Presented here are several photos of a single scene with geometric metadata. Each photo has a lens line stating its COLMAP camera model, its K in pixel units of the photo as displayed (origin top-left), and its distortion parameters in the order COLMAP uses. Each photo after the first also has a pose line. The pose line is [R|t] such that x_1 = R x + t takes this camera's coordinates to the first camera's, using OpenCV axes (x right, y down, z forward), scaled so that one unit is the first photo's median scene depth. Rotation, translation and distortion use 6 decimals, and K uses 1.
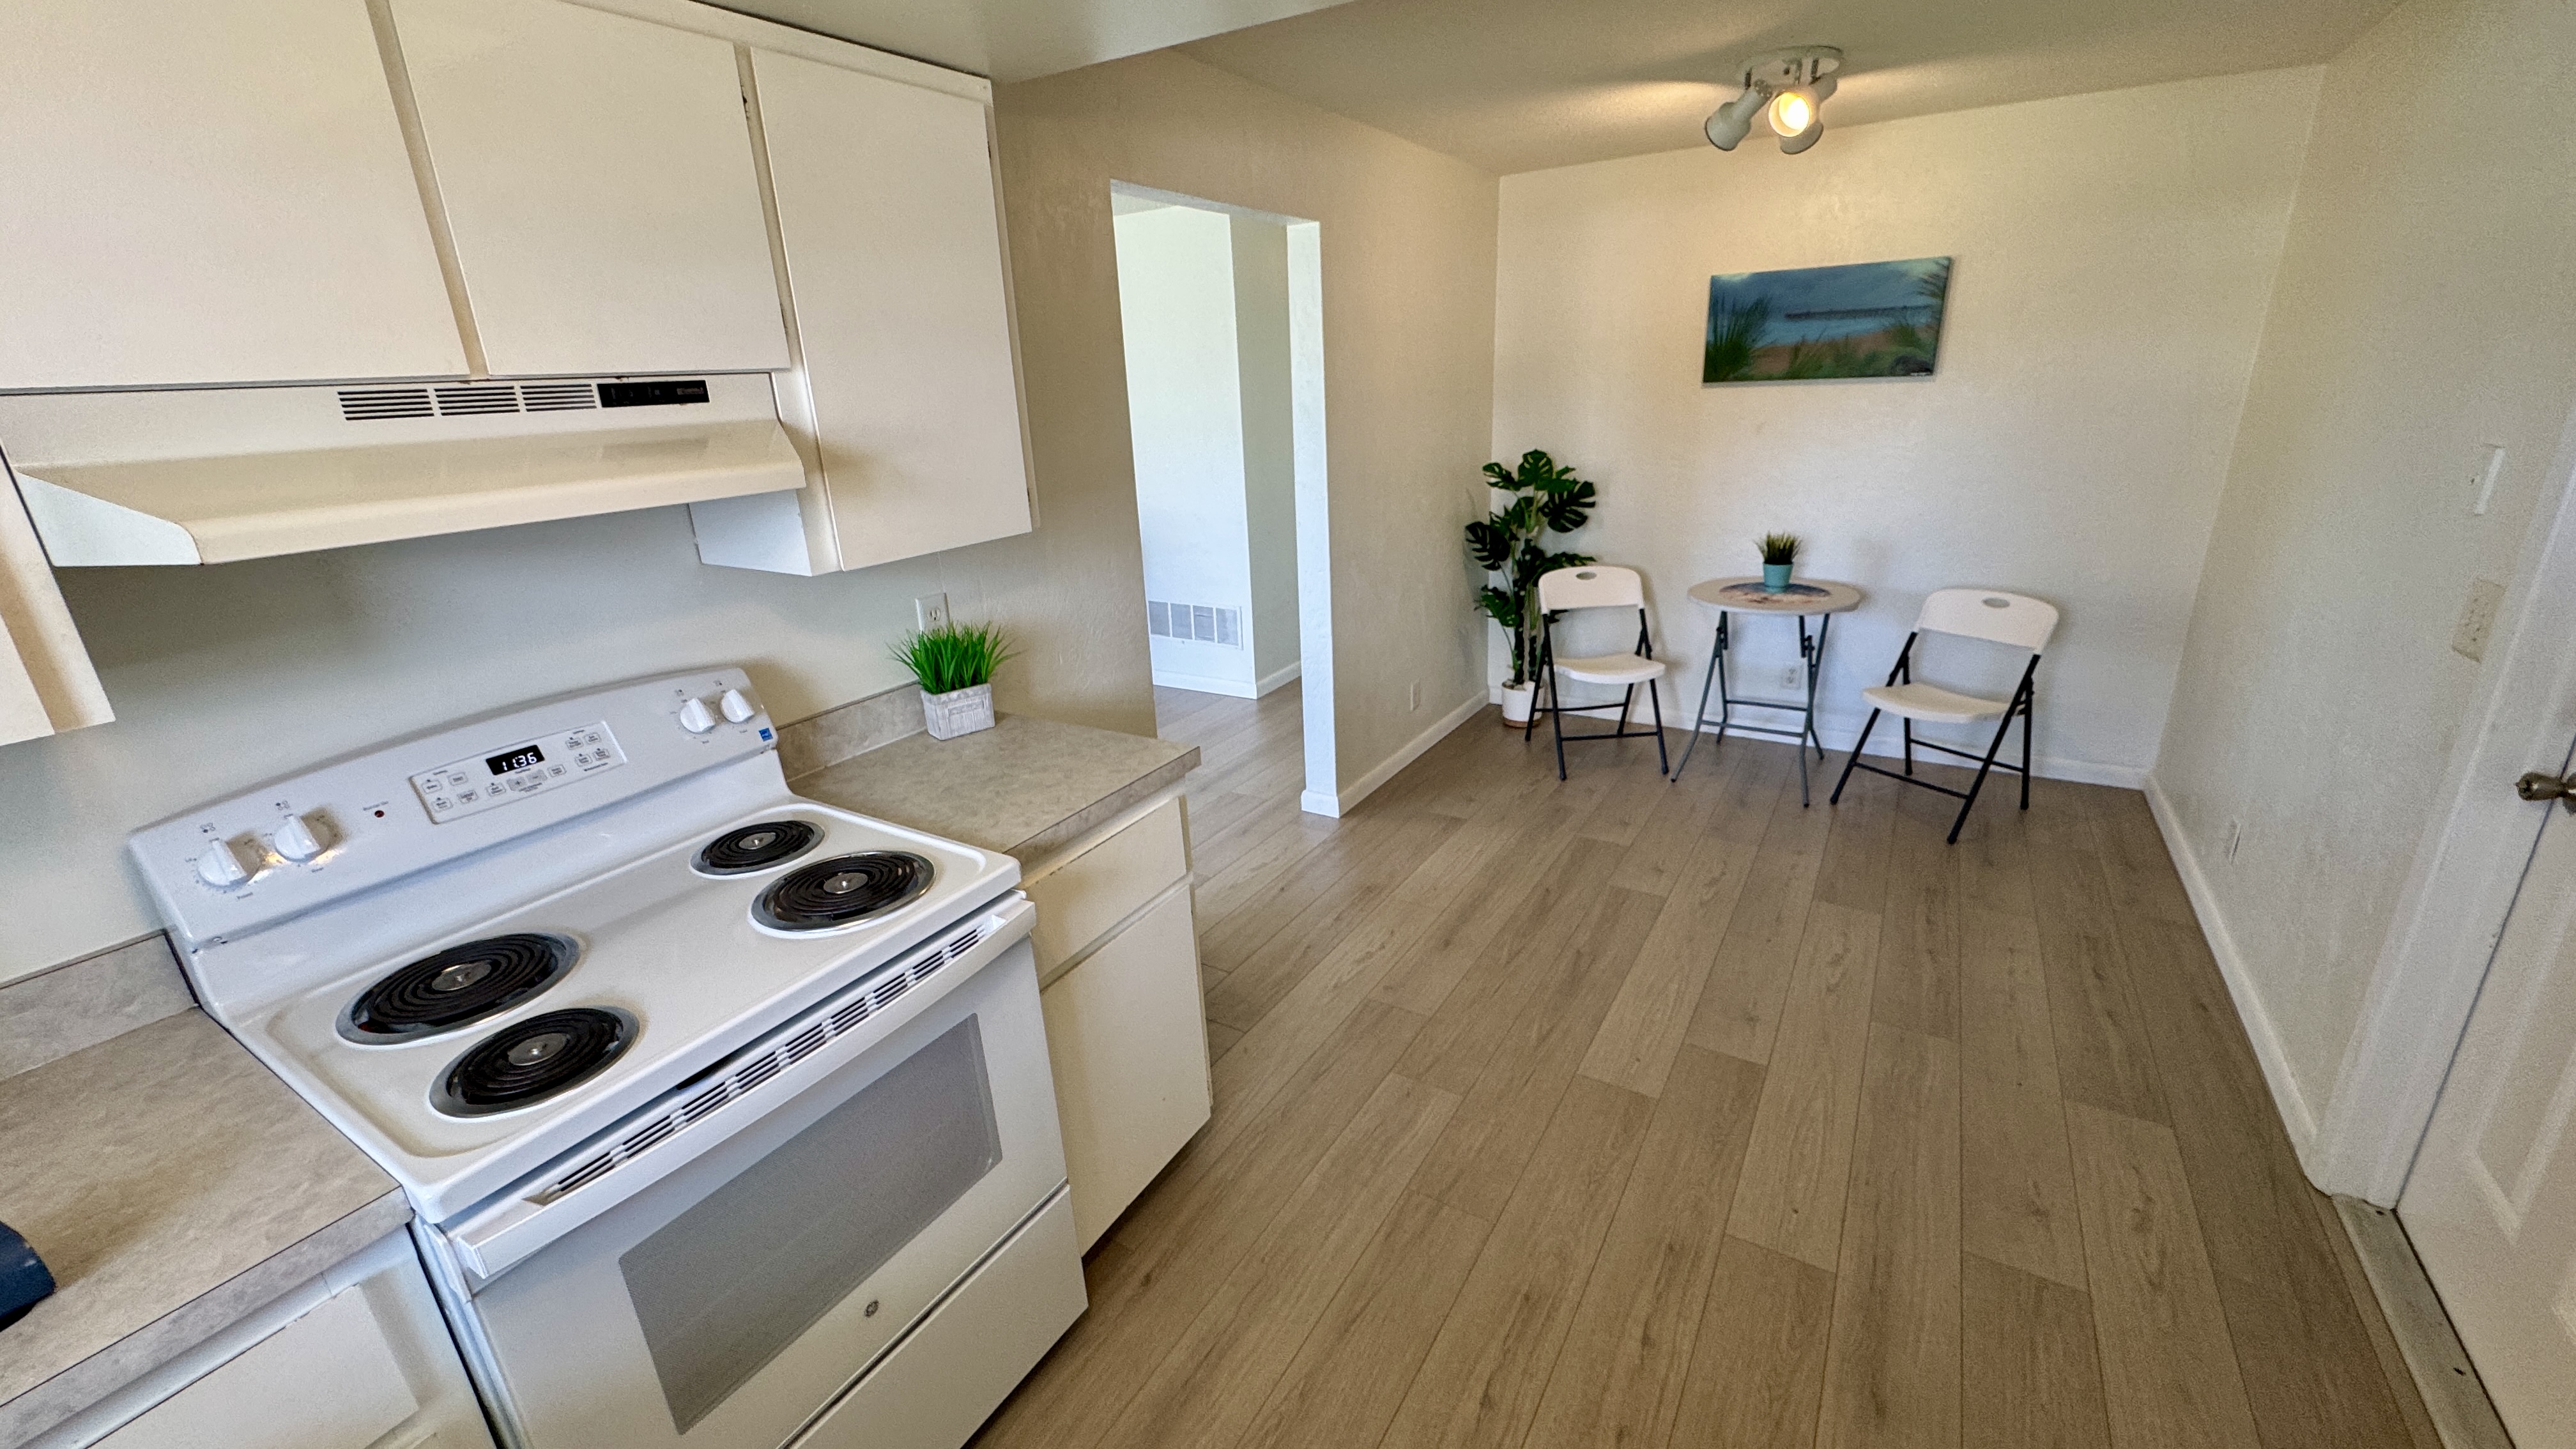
lens RADIAL K [[1031.8, 0, 1285.1], [0, 1031.8, 727.4], [0, 0, 1]] dist [-0.003782, 0.000001]
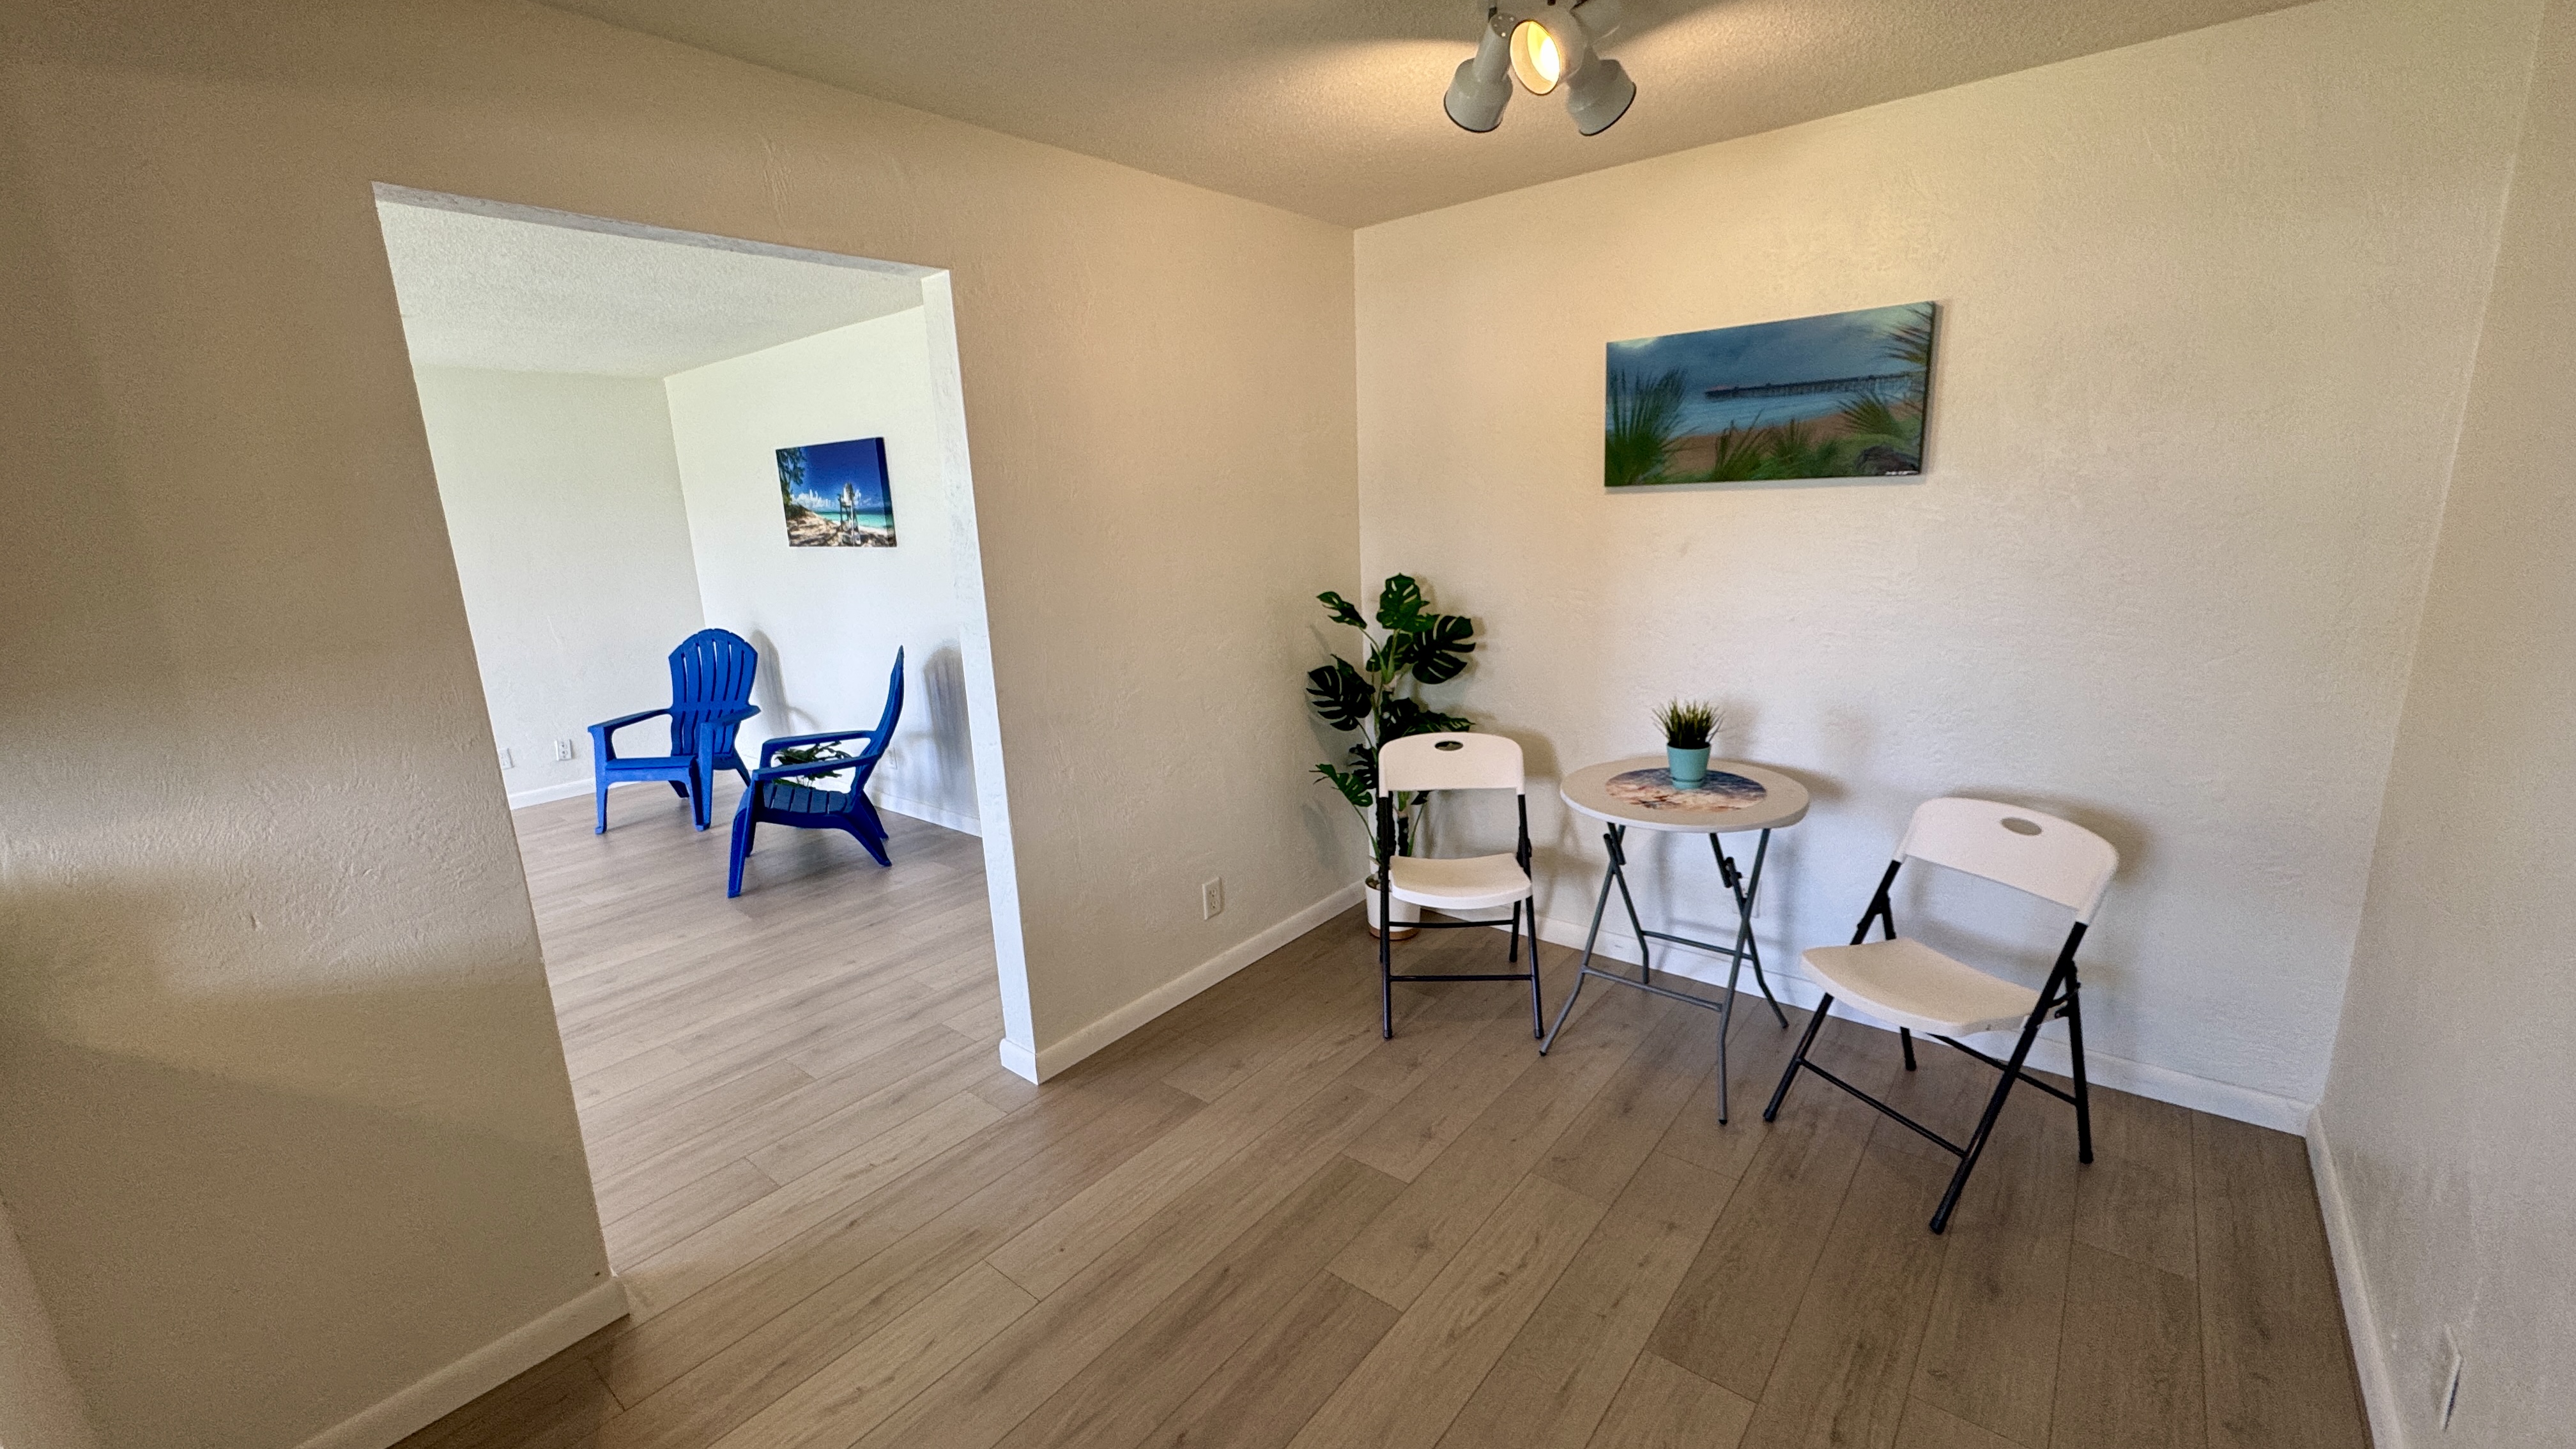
lens RADIAL K [[1031.8, 0, 1292.1], [0, 1031.8, 724.6], [0, 0, 1]] dist [-0.003782, 0.000001]
pose [[0.990791, 0.027000, -0.132681, 0.310271], [-0.039874, 0.994645, -0.095353, -0.097754], [0.129396, 0.099766, 0.986561, 0.295749]]
